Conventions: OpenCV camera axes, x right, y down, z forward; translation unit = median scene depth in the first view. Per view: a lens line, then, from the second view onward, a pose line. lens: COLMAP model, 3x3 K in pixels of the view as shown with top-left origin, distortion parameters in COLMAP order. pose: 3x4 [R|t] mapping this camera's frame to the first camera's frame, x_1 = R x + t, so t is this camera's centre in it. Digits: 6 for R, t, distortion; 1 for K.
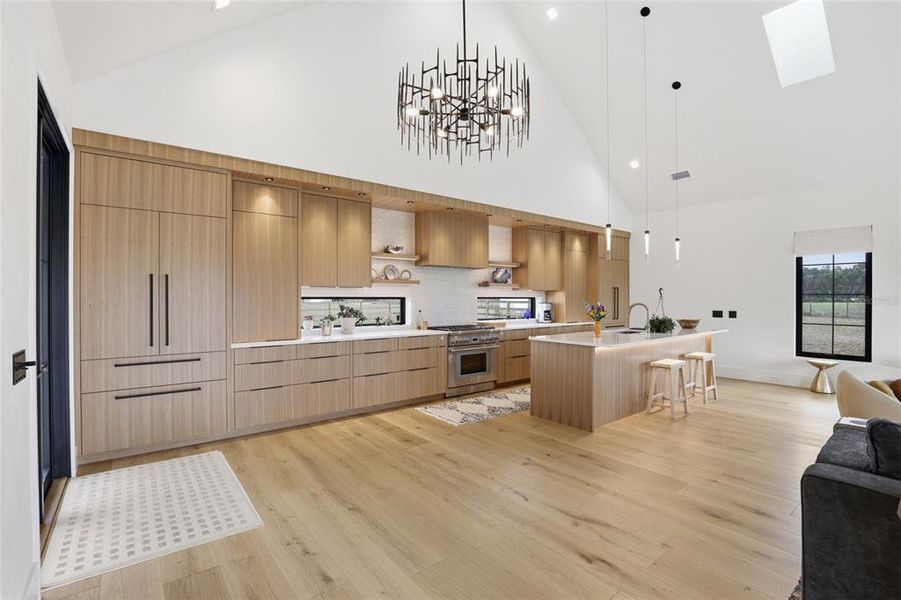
lens RADIAL K [[415.9, 0, 453.6], [0, 415.9, 298.7], [0, 0, 1]] dist [-0.037147, 0.007374]
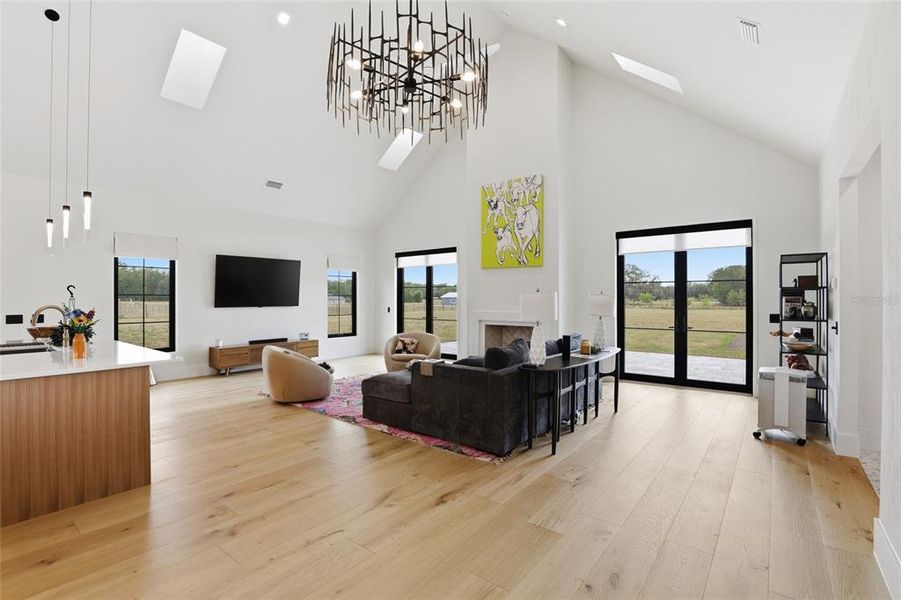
lens RADIAL K [[415.9, 0, 451.3], [0, 415.9, 297.4], [0, 0, 1]] dist [-0.037147, 0.007374]
pose [[-0.225834, -0.000394, 0.974166, -0.401520], [0.002525, 0.999996, 0.000990, -0.003074], [-0.974163, 0.002683, -0.225832, 0.539660]]
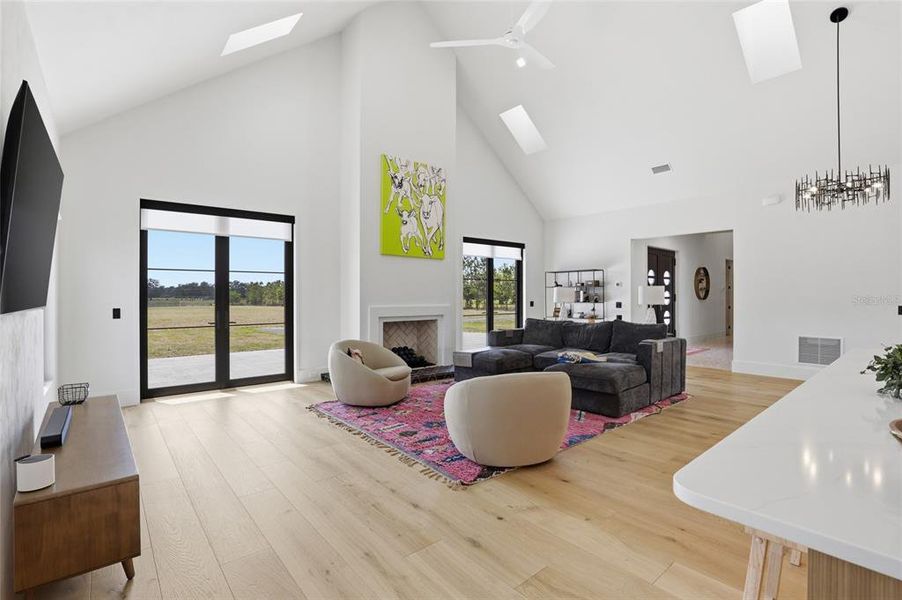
lens RADIAL K [[416.3, 0, 448.5], [0, 416.3, 297.3], [0, 0, 1]] dist [-0.037147, 0.007374]
pose [[-0.999755, -0.000937, -0.022114, 0.899819], [-0.001069, 0.999982, 0.005965, 0.014724], [0.022108, 0.005987, -0.999738, 1.353375]]
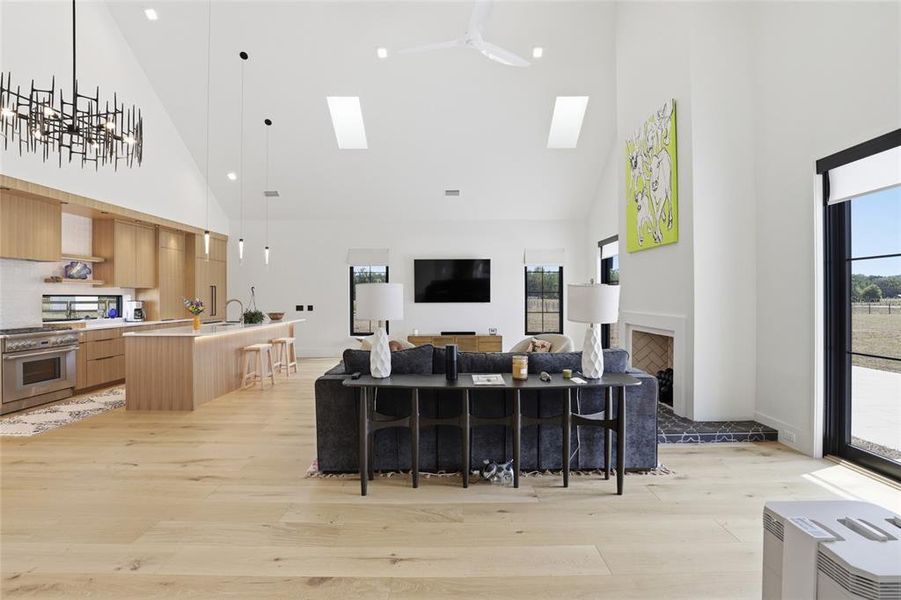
lens RADIAL K [[415.9, 0, 453.5], [0, 415.9, 295.1], [0, 0, 1]] dist [-0.037147, 0.007374]
pose [[0.619814, -0.000731, 0.784749, -0.094391], [0.005661, 0.999978, -0.003539, 0.006578], [-0.784729, 0.006636, 0.619804, -0.240622]]
